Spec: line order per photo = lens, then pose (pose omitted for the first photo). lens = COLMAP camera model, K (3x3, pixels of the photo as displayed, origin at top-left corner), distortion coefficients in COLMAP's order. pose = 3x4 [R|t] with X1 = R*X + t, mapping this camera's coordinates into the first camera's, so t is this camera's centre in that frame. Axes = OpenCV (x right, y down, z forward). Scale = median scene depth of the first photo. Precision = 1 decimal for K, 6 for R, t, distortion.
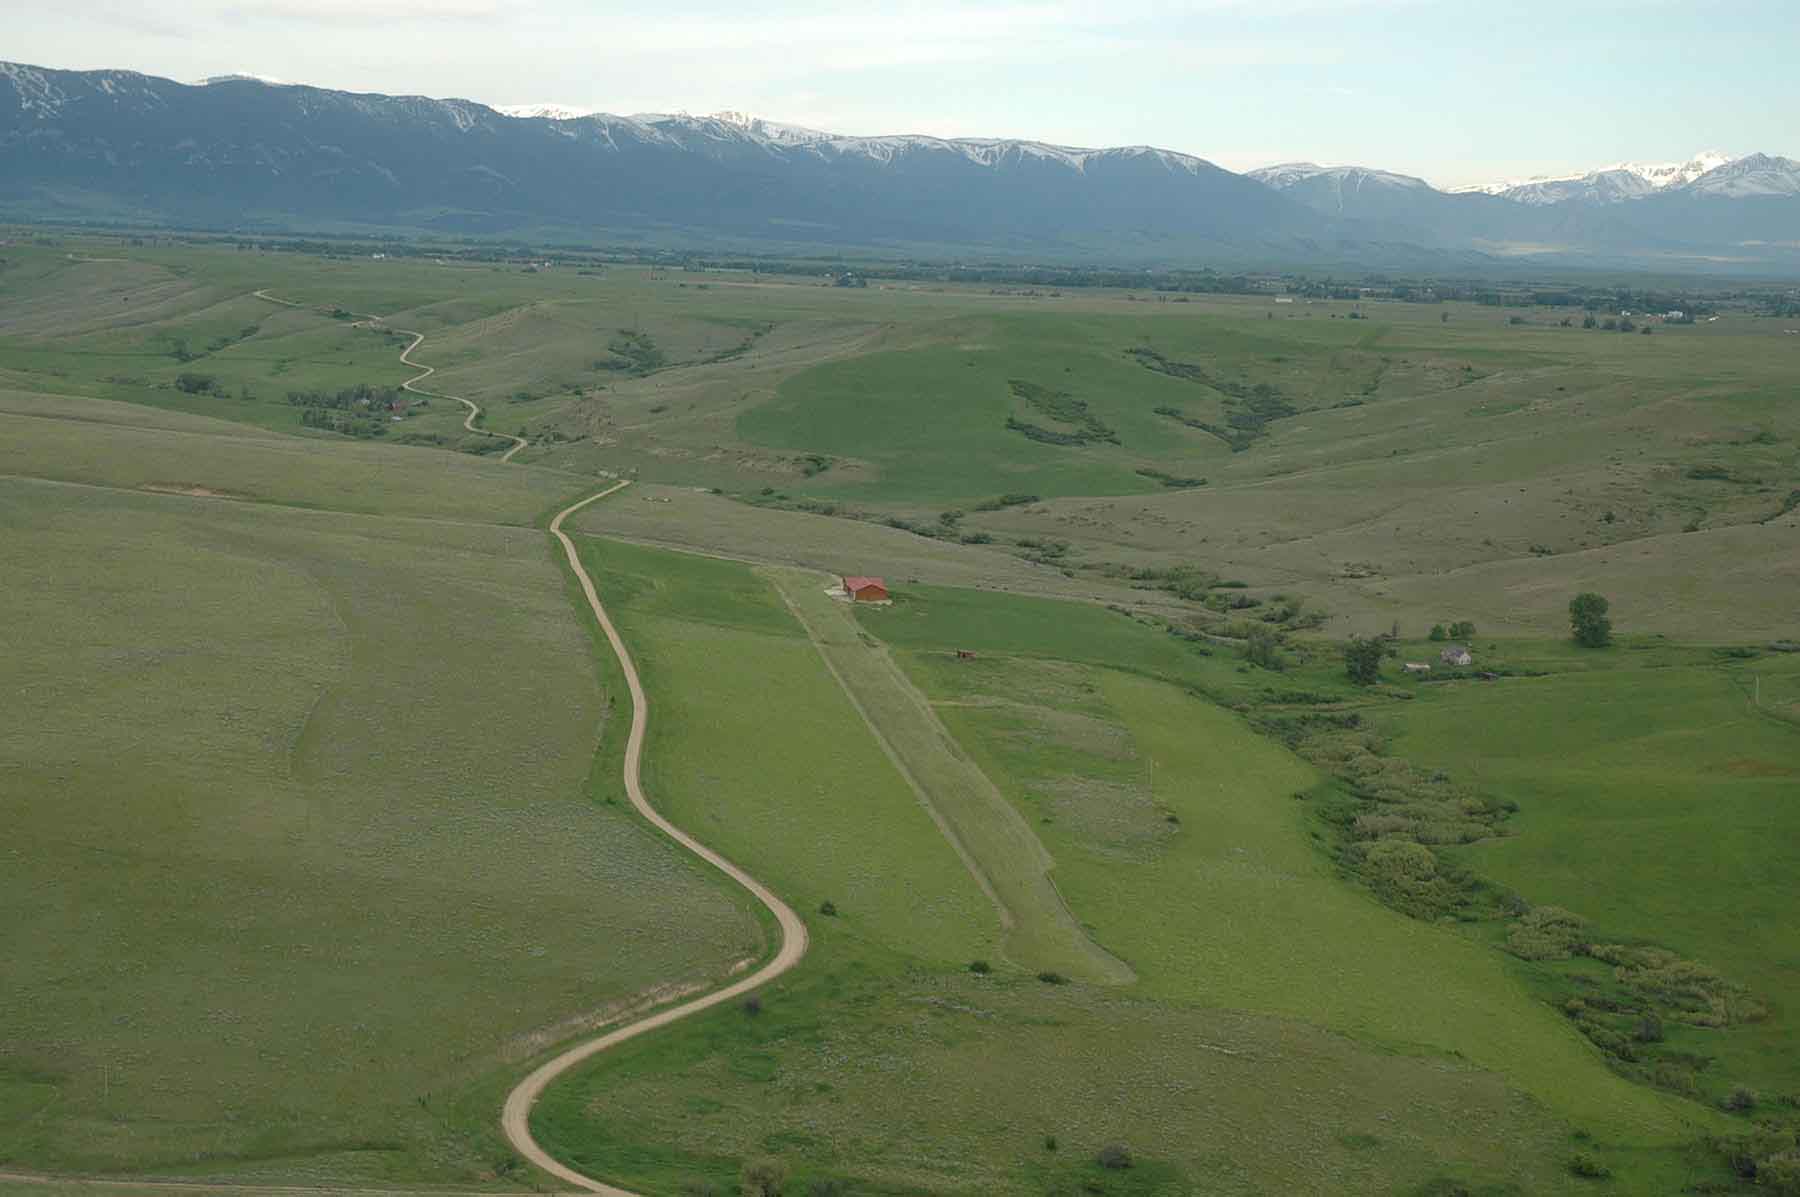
lens RADIAL K [[2937.0, 0, 900.0], [0, 2937.0, 598.5], [0, 0, 1]] dist [0.089449, 0.287377]
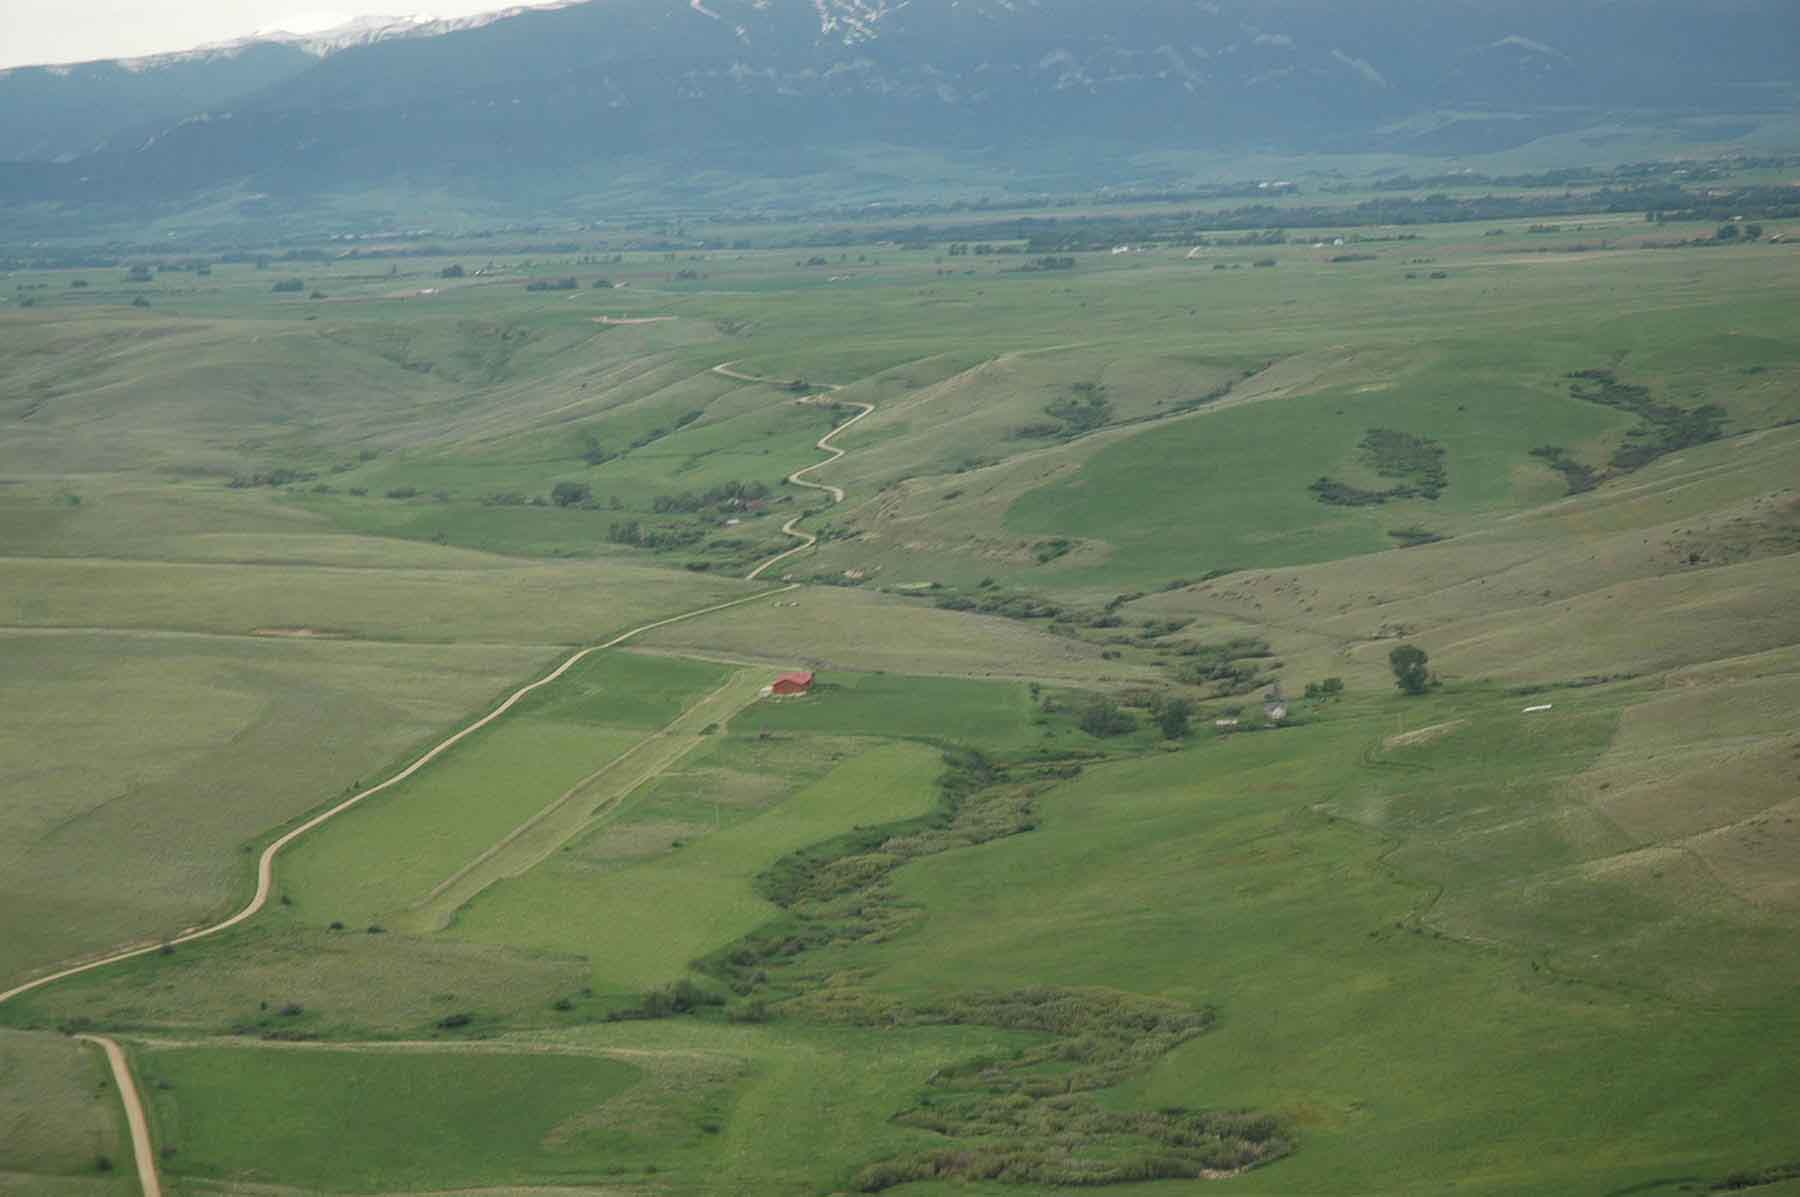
lens RADIAL K [[5030.1, 0, 889.1], [0, 5030.1, 477.8], [0, 0, 1]] dist [0.448894, -0.473014]
pose [[0.951375, -0.076838, -0.298299, 0.346850], [0.061594, 0.996285, -0.060185, 0.020976], [0.301815, 0.038885, 0.952573, -0.455842]]
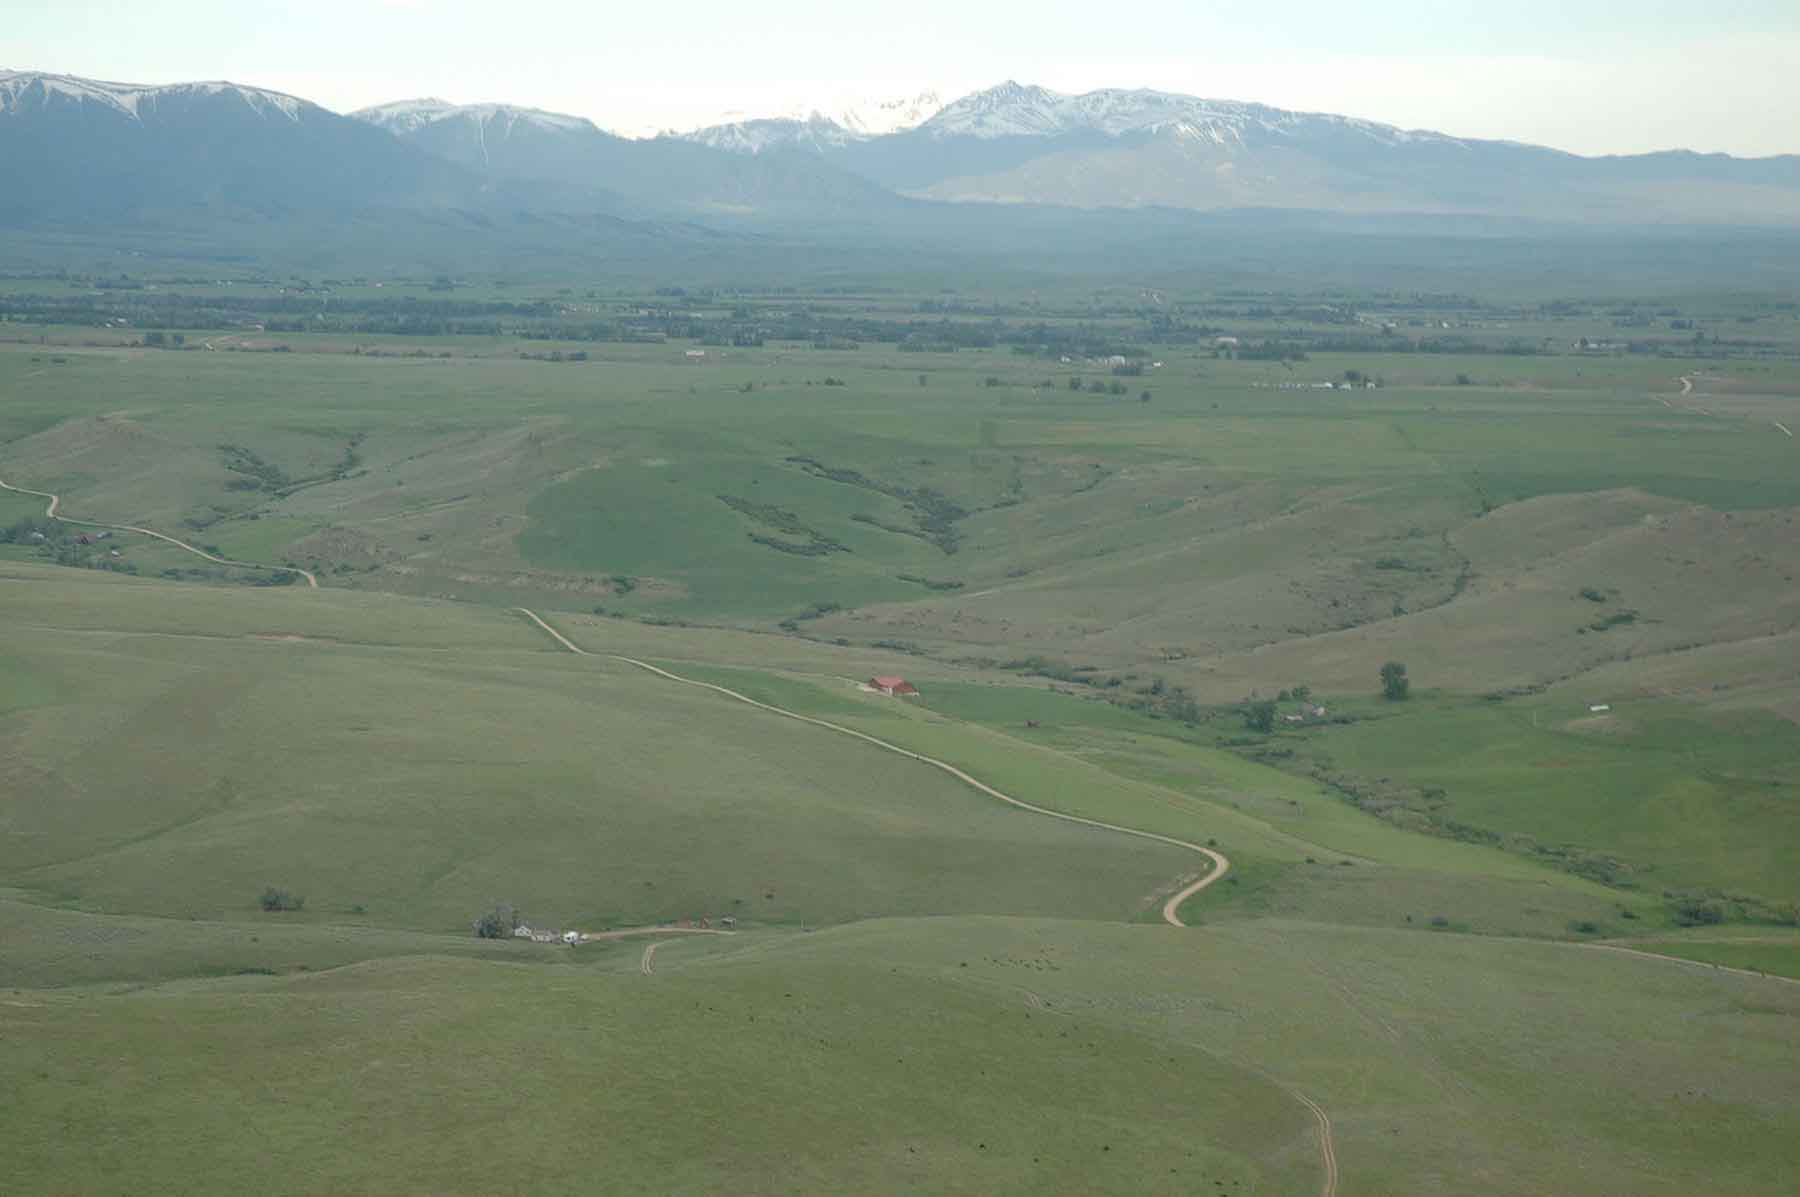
lens RADIAL K [[4190.2, 0, 900.0], [0, 4190.2, 598.5], [0, 0, 1]] dist [0.174308, 0.266487]
pose [[0.965356, -0.048049, 0.256474, -0.303823], [0.053646, 0.998449, -0.014867, -0.008696], [-0.255362, 0.028111, 0.966437, -0.537469]]
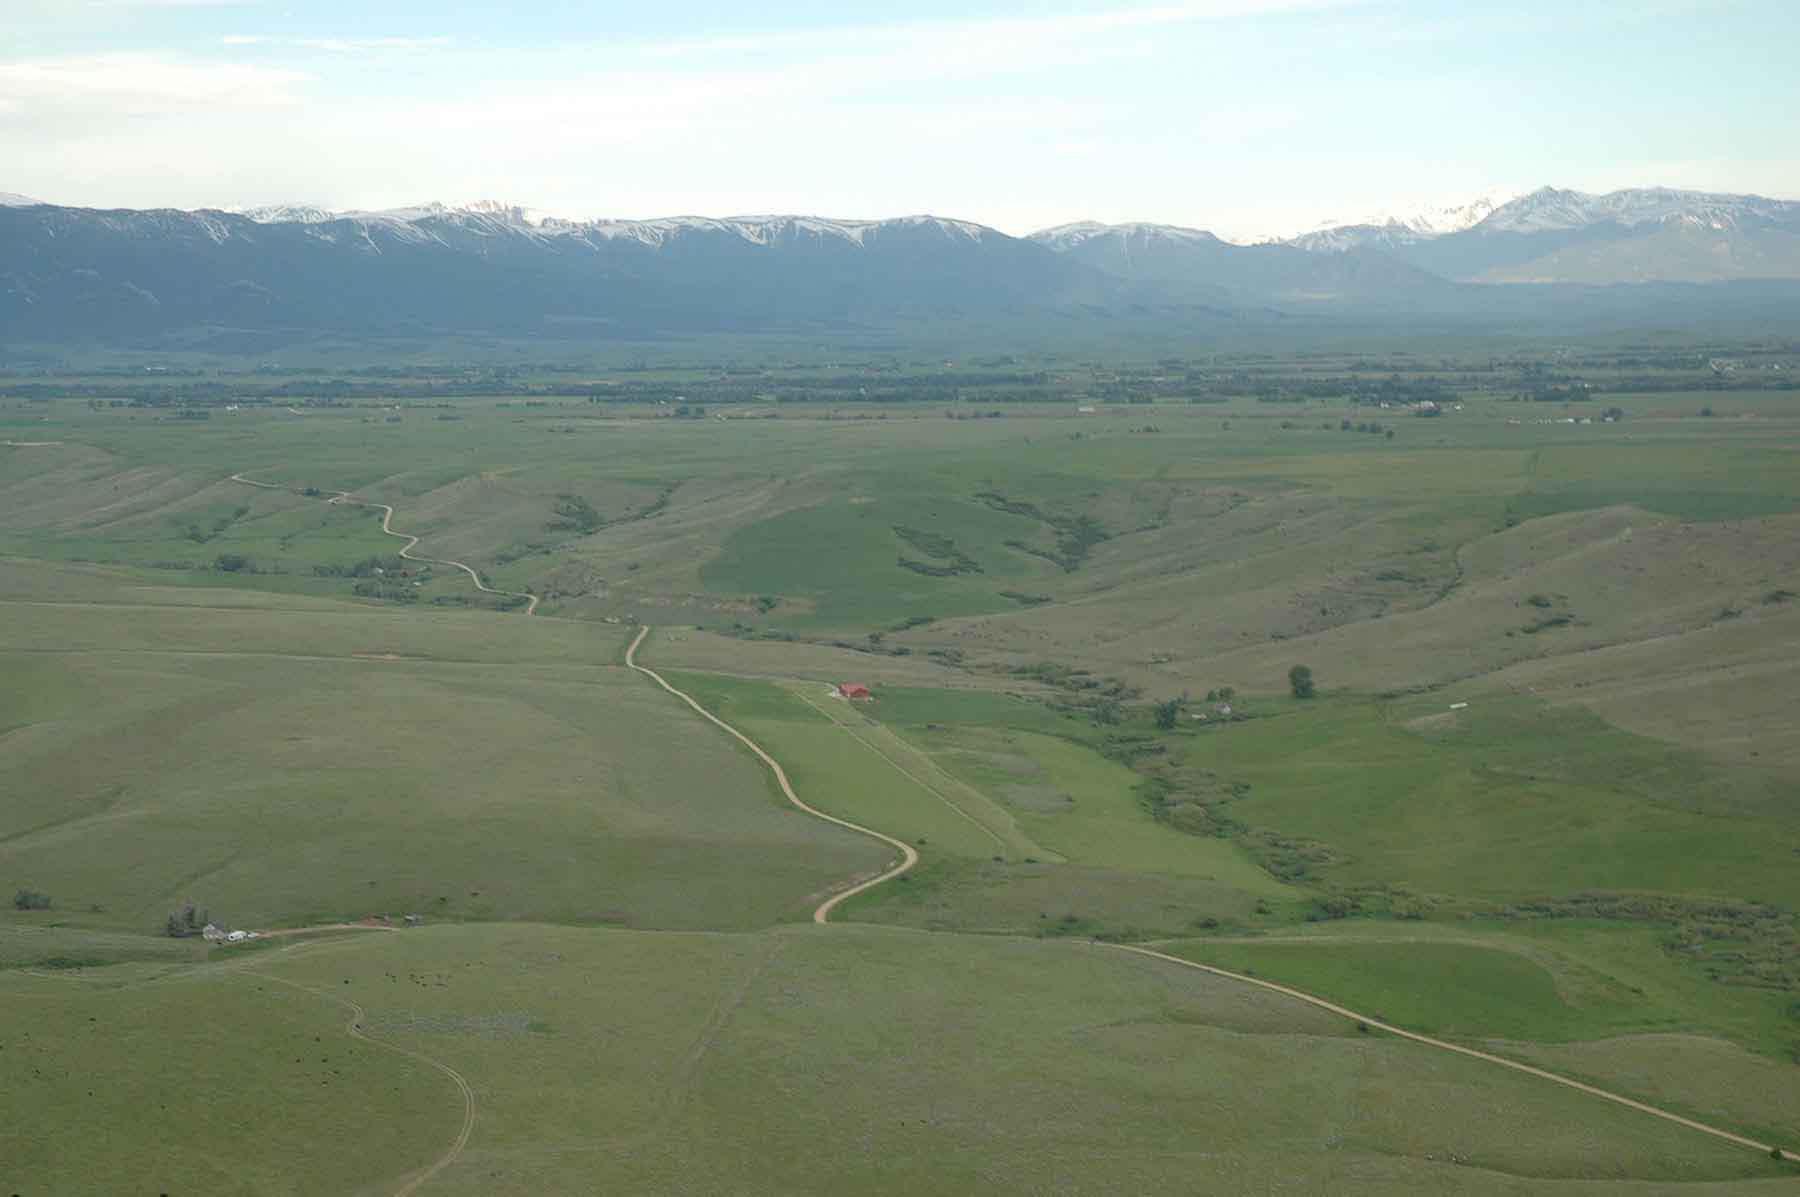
lens RADIAL K [[3183.2, 0, 891.8], [0, 3183.2, 647.1], [0, 0, 1]] dist [0.090160, 0.386493]
pose [[0.995688, -0.065129, 0.066057, -0.061844], [0.066060, 0.997743, -0.012011, -0.003153], [-0.065125, 0.016323, 0.997744, -0.429551]]
